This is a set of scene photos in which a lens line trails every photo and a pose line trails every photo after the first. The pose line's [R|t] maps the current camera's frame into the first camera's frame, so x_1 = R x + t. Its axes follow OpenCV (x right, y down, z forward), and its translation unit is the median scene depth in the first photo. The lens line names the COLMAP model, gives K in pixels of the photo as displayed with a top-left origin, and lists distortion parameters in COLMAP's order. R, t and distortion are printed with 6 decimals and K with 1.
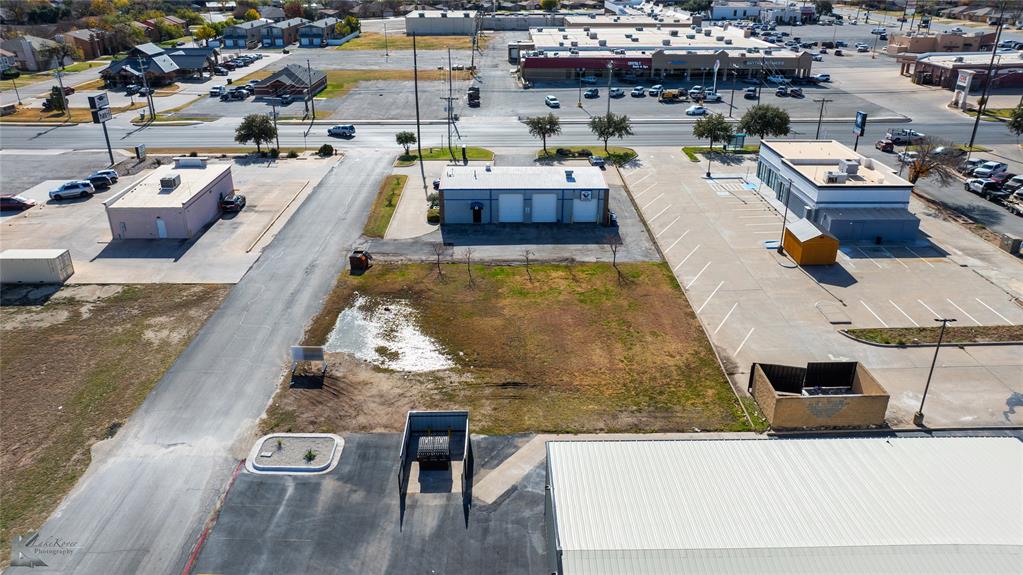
lens RADIAL K [[722.6, 0, 511.5], [0, 722.6, 287.5], [0, 0, 1]] dist [-0.014600, 0.001426]
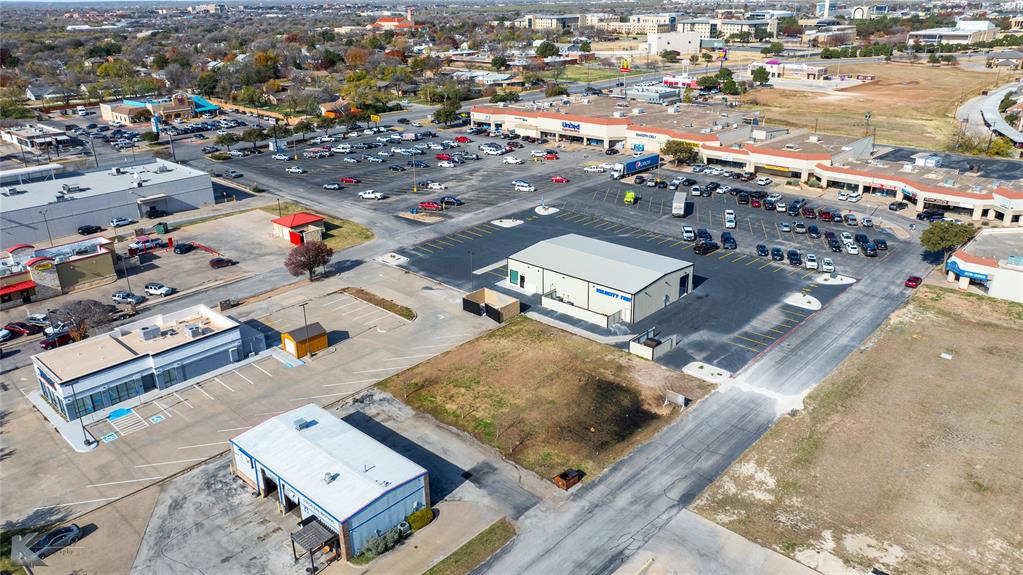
lens RADIAL K [[741.5, 0, 509.7], [0, 741.5, 316.0], [0, 0, 1]] dist [-0.013549, 0.003019]
pose [[-0.723414, -0.269645, 0.635582, -0.656154], [0.299095, 0.707316, 0.640505, -0.774163], [-0.622266, 0.653449, -0.431032, 1.183289]]
